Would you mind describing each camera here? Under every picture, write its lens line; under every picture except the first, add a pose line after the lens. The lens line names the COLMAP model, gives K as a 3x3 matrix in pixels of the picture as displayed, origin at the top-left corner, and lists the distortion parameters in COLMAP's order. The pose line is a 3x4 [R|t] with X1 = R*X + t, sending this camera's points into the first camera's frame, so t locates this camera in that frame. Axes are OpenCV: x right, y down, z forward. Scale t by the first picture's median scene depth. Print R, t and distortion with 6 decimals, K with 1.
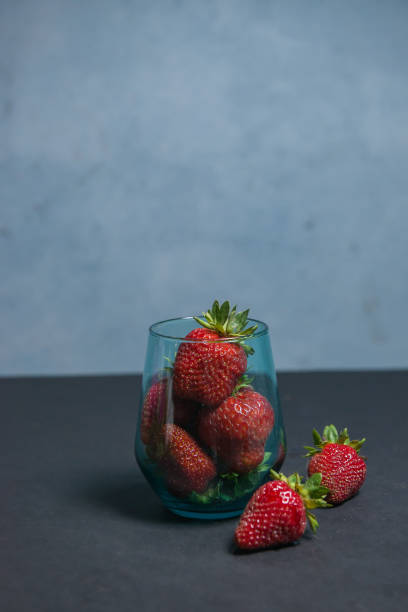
lens RADIAL K [[1176.5, 0, 204.0], [0, 1176.5, 306.0], [0, 0, 1]] dist [0.032443, 0.055780]
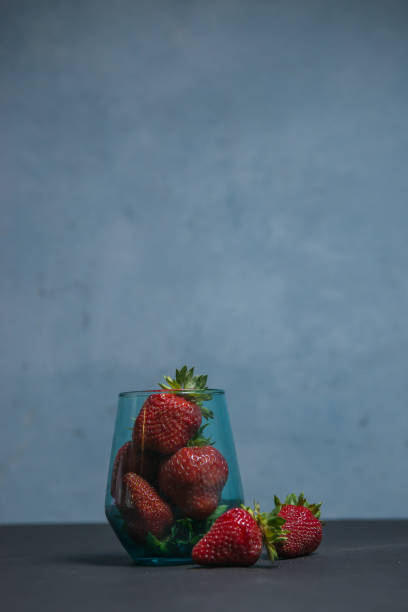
lens RADIAL K [[1176.5, 0, 204.0], [0, 1176.5, 306.0], [0, 0, 1]] dist [0.032443, 0.055780]
pose [[0.988166, -0.031823, -0.150049, 0.211694], [-0.014206, 0.955050, -0.296105, 0.279802], [0.152727, 0.294732, 0.943296, -0.081873]]
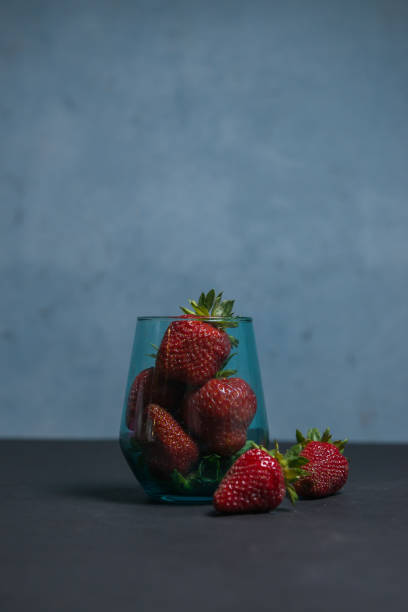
lens RADIAL K [[1176.5, 0, 204.0], [0, 1176.5, 306.0], [0, 0, 1]] dist [0.032443, 0.055780]
pose [[0.999681, 0.020964, -0.014092, 0.027149], [-0.023410, 0.978464, -0.205084, 0.226870], [0.009489, 0.205349, 0.978643, -0.015044]]
